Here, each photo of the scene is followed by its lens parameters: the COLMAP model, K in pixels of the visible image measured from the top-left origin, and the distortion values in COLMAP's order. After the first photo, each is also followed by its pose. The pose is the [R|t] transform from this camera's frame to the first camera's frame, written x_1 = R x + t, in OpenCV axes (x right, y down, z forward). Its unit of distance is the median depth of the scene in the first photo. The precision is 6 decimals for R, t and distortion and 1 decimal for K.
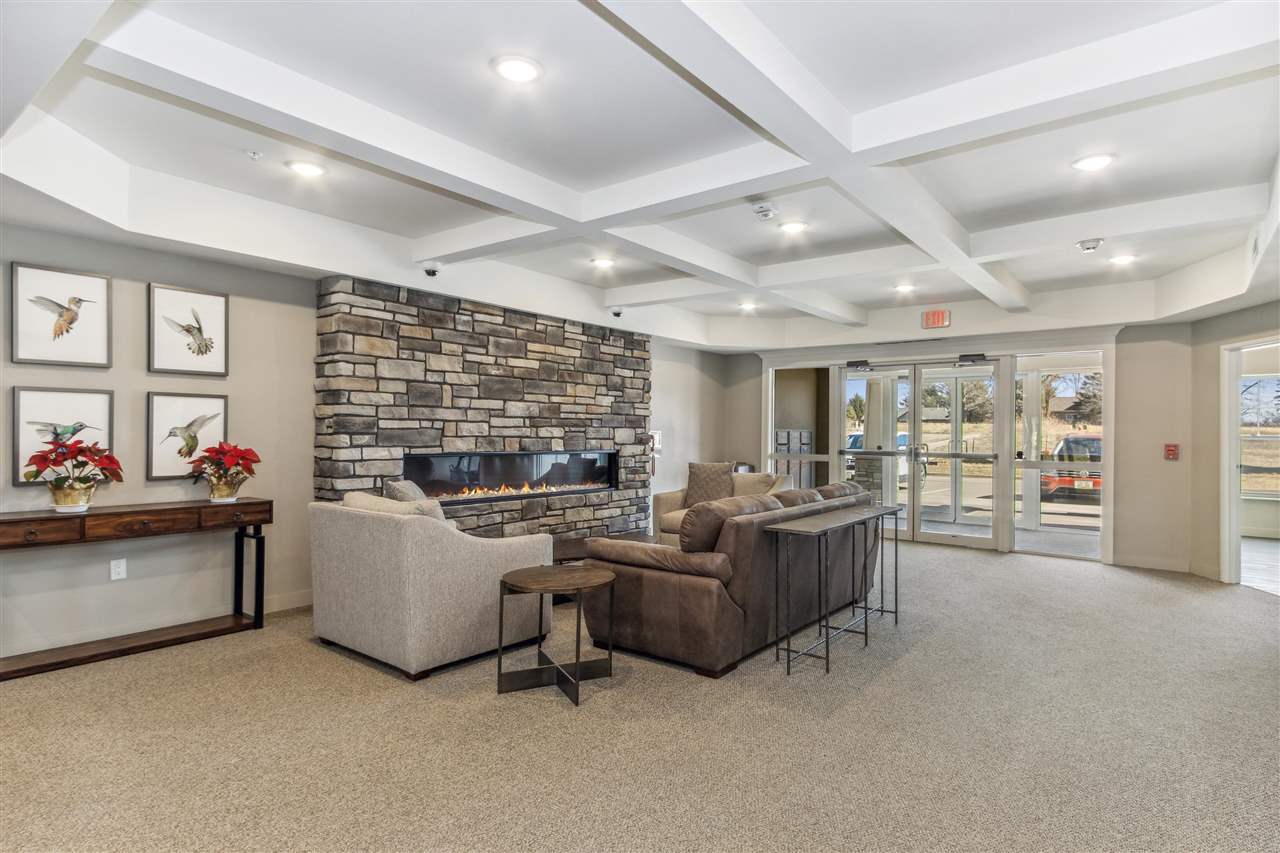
lens RADIAL K [[687.0, 0, 636.9], [0, 687.0, 427.1], [0, 0, 1]] dist [-0.034050, -0.001051]
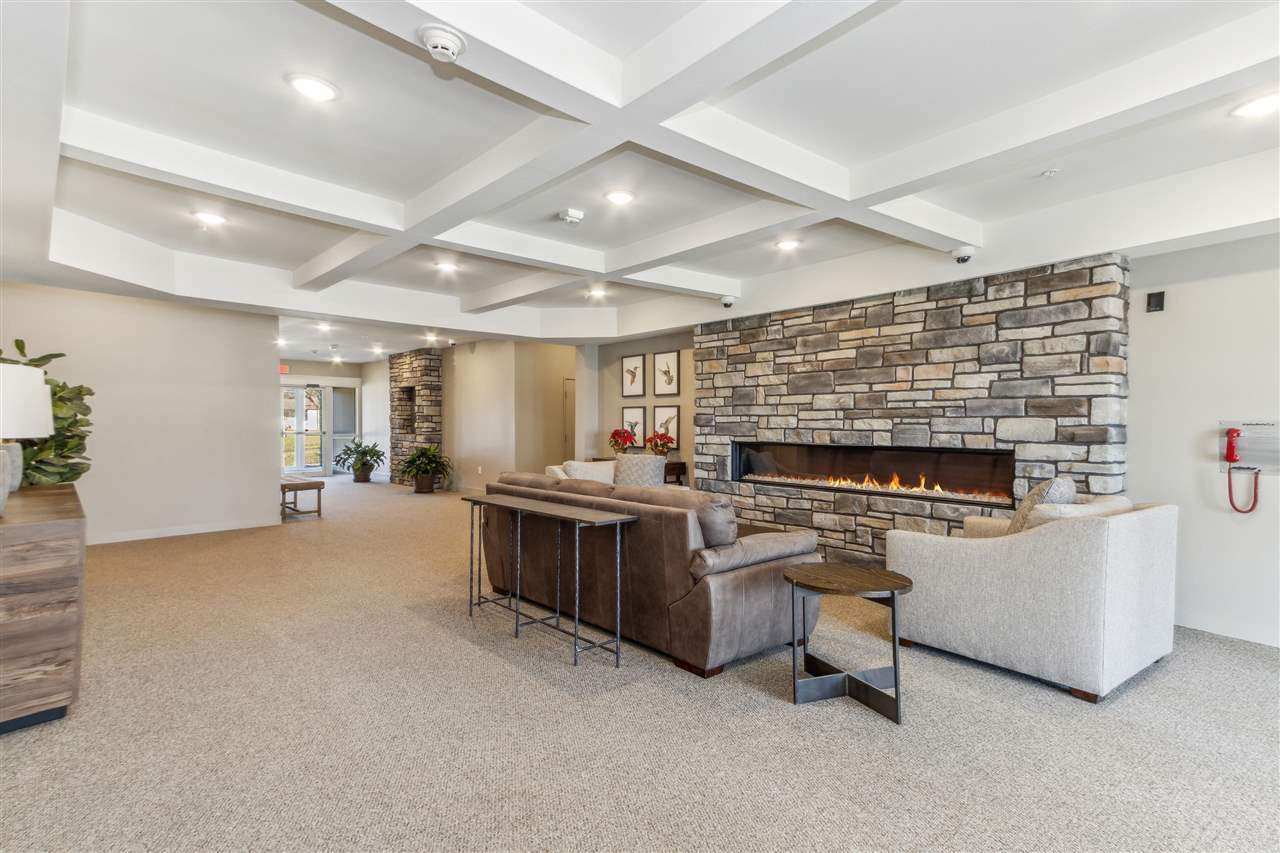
lens RADIAL K [[639.9, 0, 638.8], [0, 639.9, 432.5], [0, 0, 1]] dist [0.051897, 0.000533]
pose [[-0.215673, 0.004446, -0.976455, 0.846421], [0.004199, 0.999985, 0.003625, 0.015203], [0.976457, -0.003318, -0.215689, 0.972331]]
